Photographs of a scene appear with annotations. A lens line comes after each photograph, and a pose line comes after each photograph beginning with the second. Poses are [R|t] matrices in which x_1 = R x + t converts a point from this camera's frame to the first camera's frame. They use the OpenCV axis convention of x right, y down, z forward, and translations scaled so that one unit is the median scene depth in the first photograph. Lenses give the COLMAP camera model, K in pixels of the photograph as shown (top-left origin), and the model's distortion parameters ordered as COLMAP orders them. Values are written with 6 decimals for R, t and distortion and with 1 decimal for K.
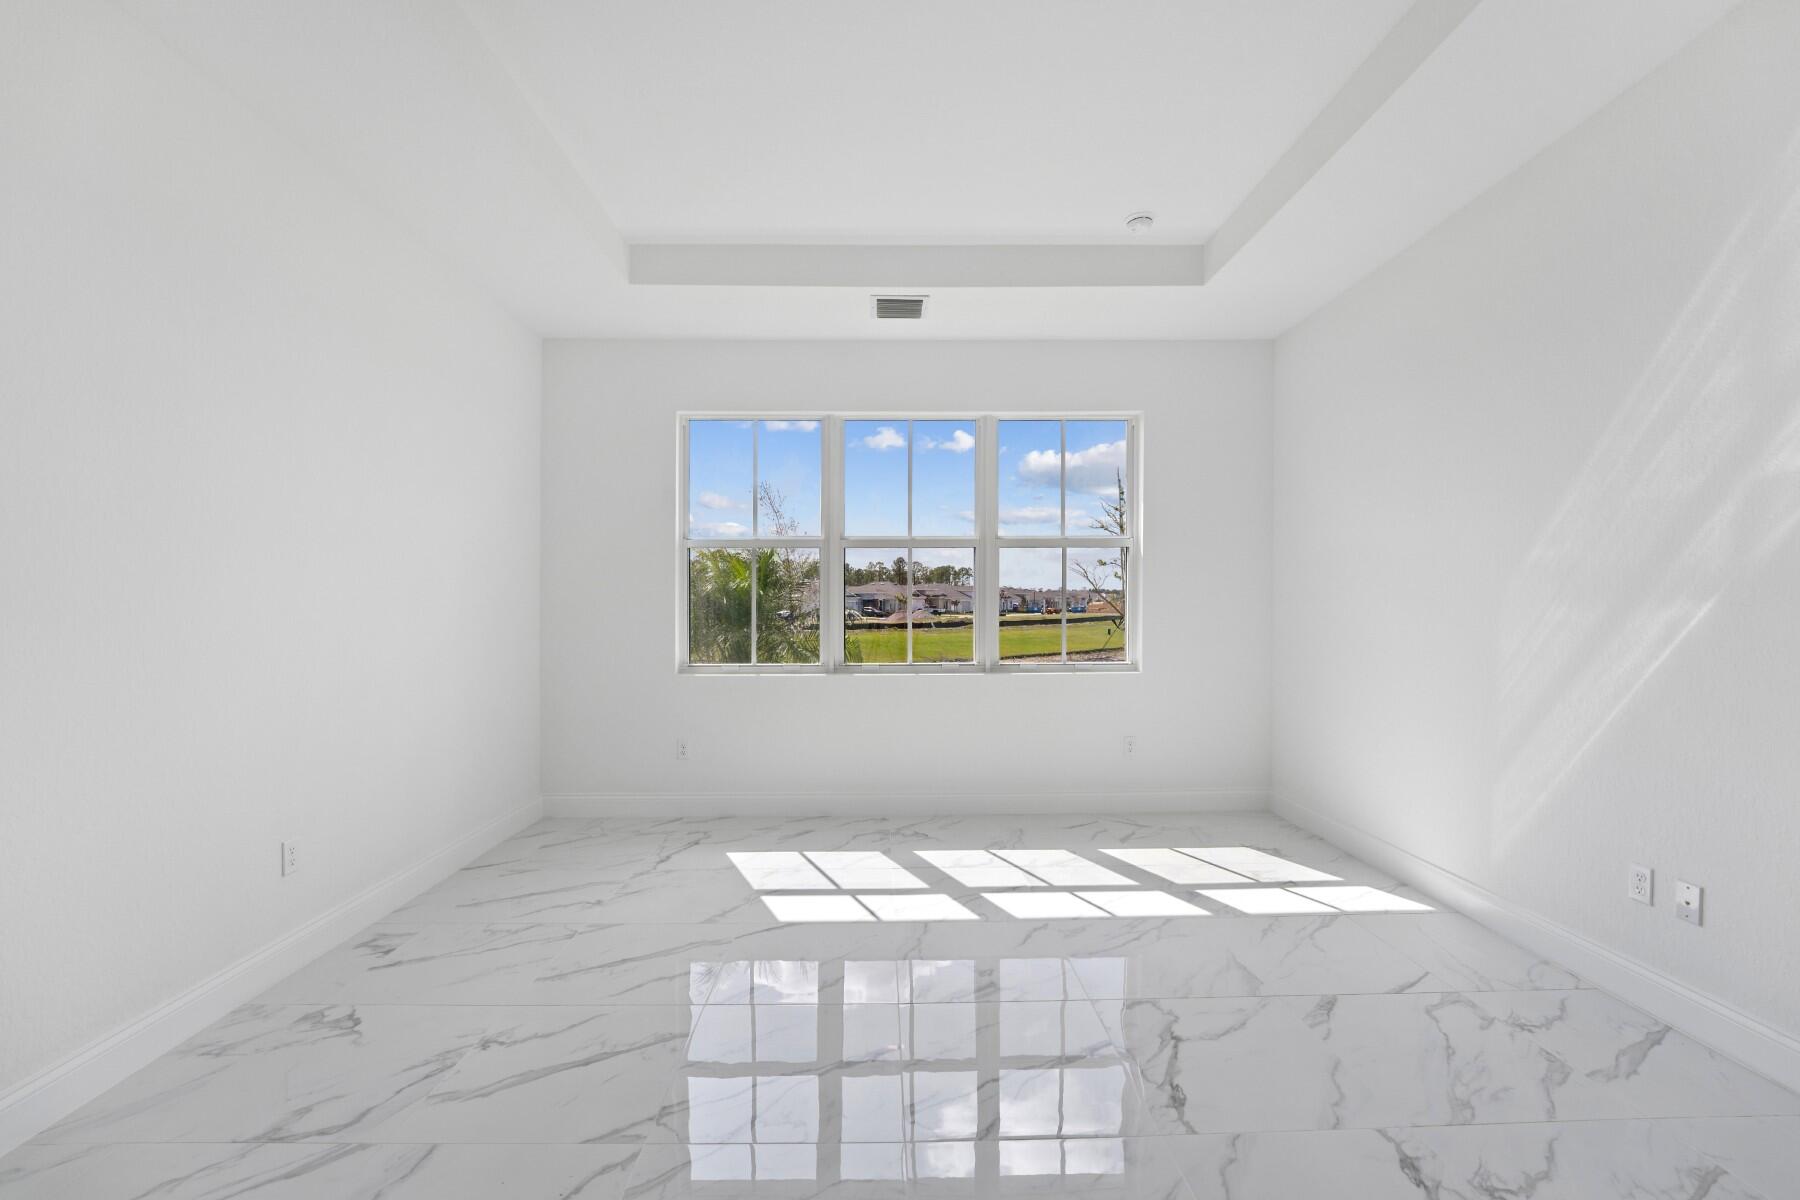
lens RADIAL K [[743.9, 0, 898.3], [0, 743.9, 598.1], [0, 0, 1]] dist [-0.023448, 0.000448]
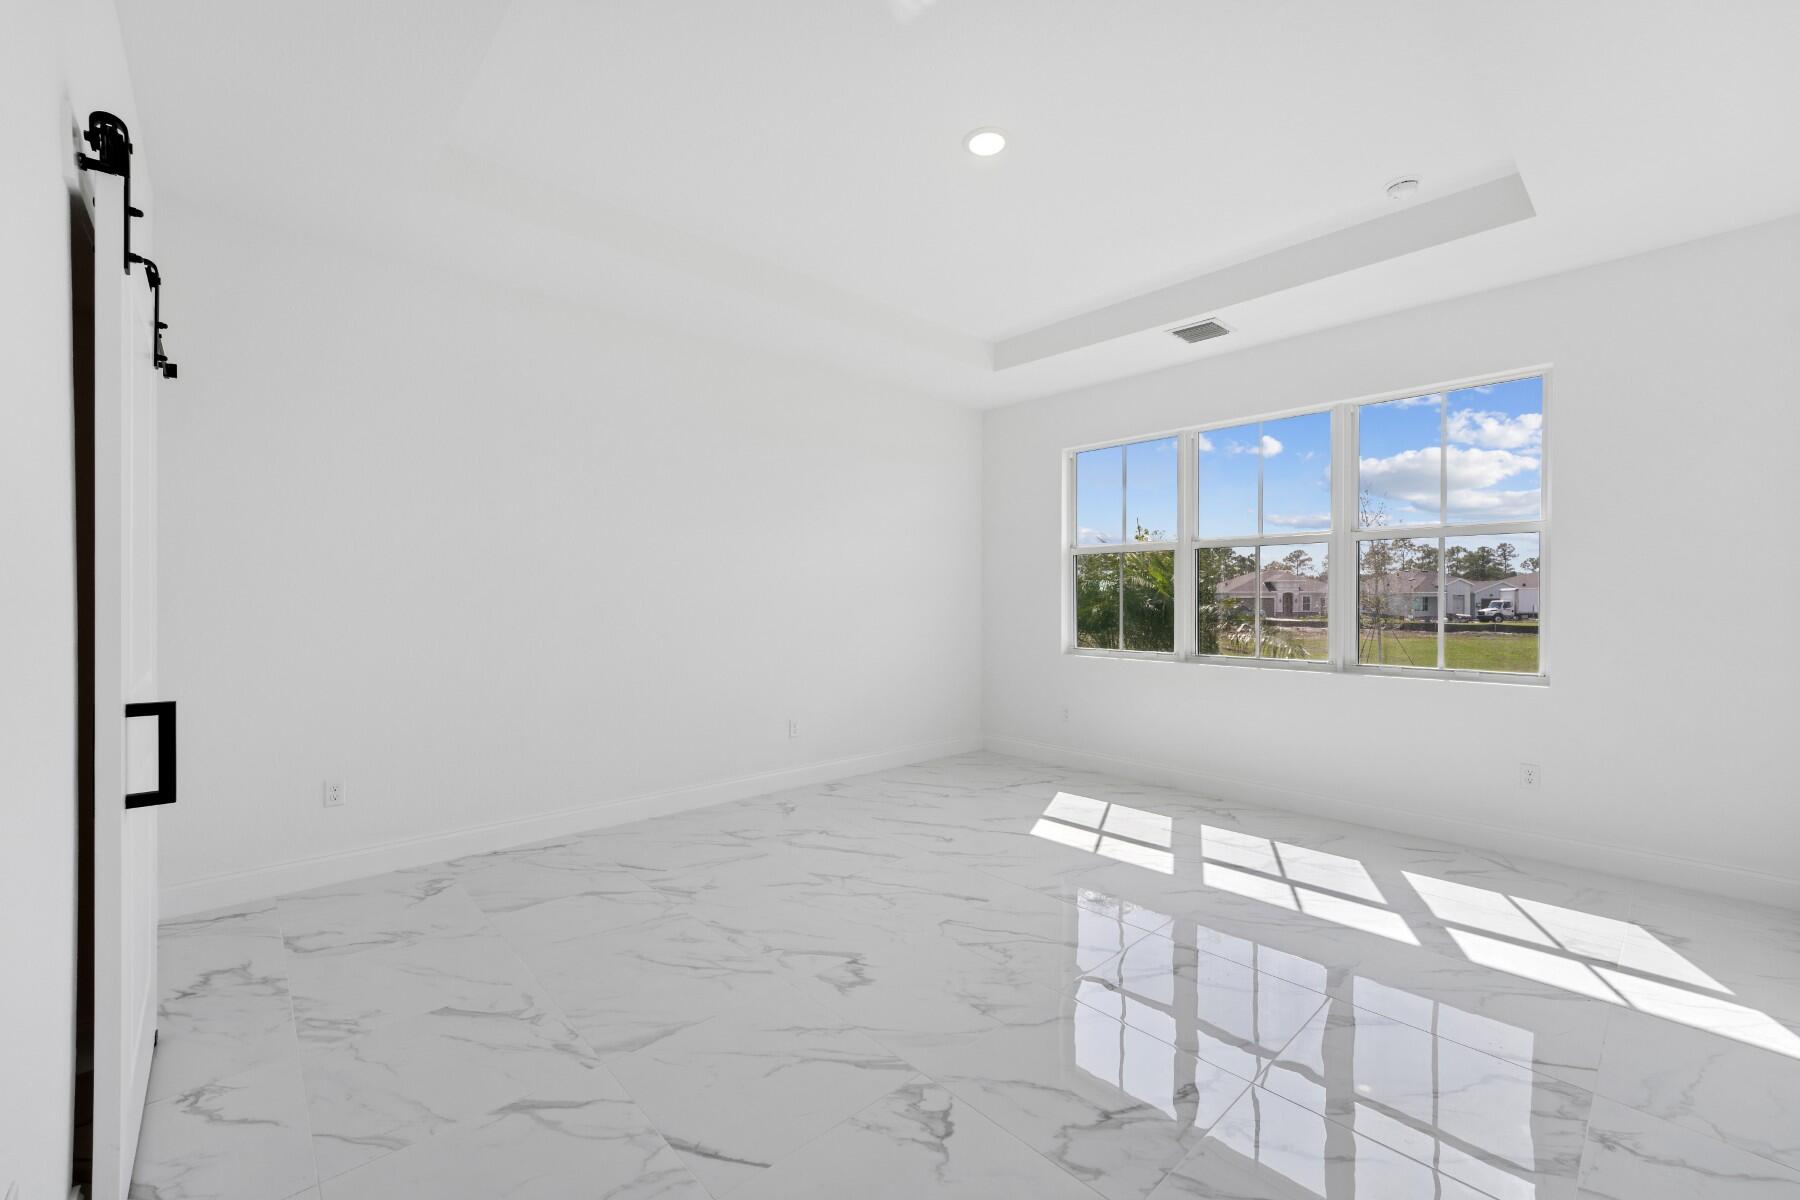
lens RADIAL K [[723.4, 0, 900.0], [0, 723.4, 600.0], [0, 0, 1]] dist [-0.029144, 0.000286]
pose [[0.663372, 0.007933, -0.748248, 0.526006], [0.002949, 0.999908, 0.013216, -0.010260], [0.748284, -0.010974, 0.663288, -0.046182]]
